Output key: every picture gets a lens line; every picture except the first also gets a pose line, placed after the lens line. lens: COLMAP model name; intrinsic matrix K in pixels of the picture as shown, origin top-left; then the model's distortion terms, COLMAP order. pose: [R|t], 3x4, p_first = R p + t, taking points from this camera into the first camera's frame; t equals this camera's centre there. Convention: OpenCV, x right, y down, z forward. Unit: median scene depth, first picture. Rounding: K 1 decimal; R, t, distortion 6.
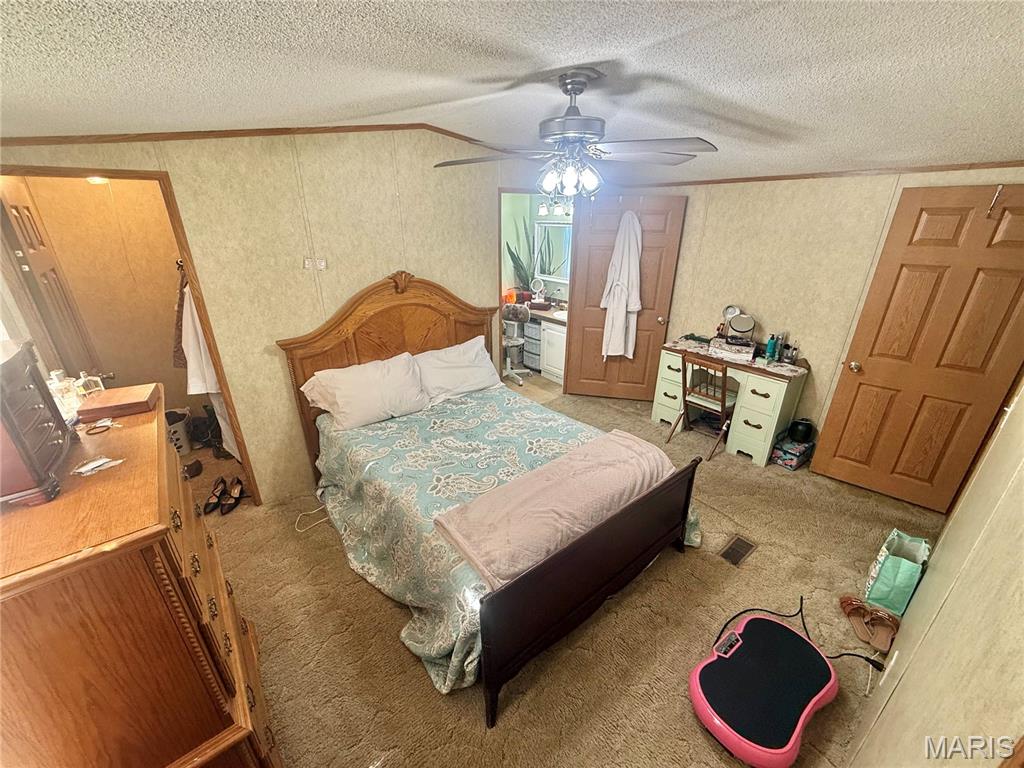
lens RADIAL K [[407.2, 0, 509.7], [0, 407.2, 384.4], [0, 0, 1]] dist [-0.001999, 0.000117]
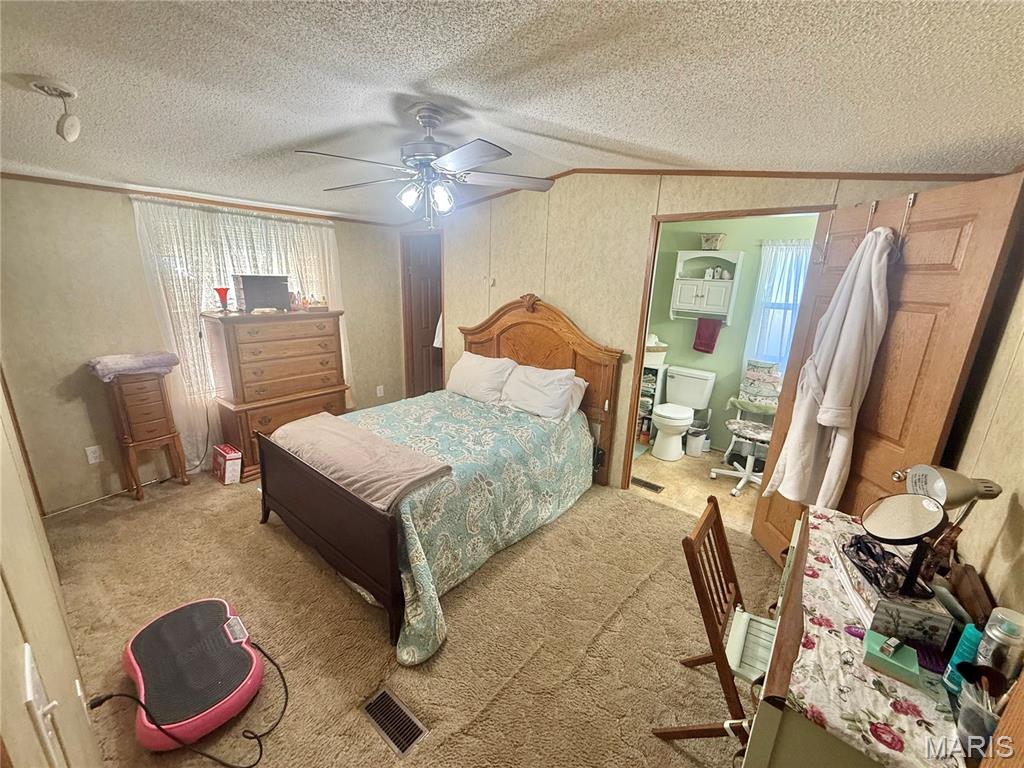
lens RADIAL K [[407.2, 0, 510.2], [0, 407.2, 386.9], [0, 0, 1]] dist [-0.001999, 0.000117]
pose [[0.217772, 0.261533, -0.940306, 0.884508], [-0.405587, 0.900552, 0.156543, -0.190540], [0.887736, 0.347285, 0.302189, 0.662846]]
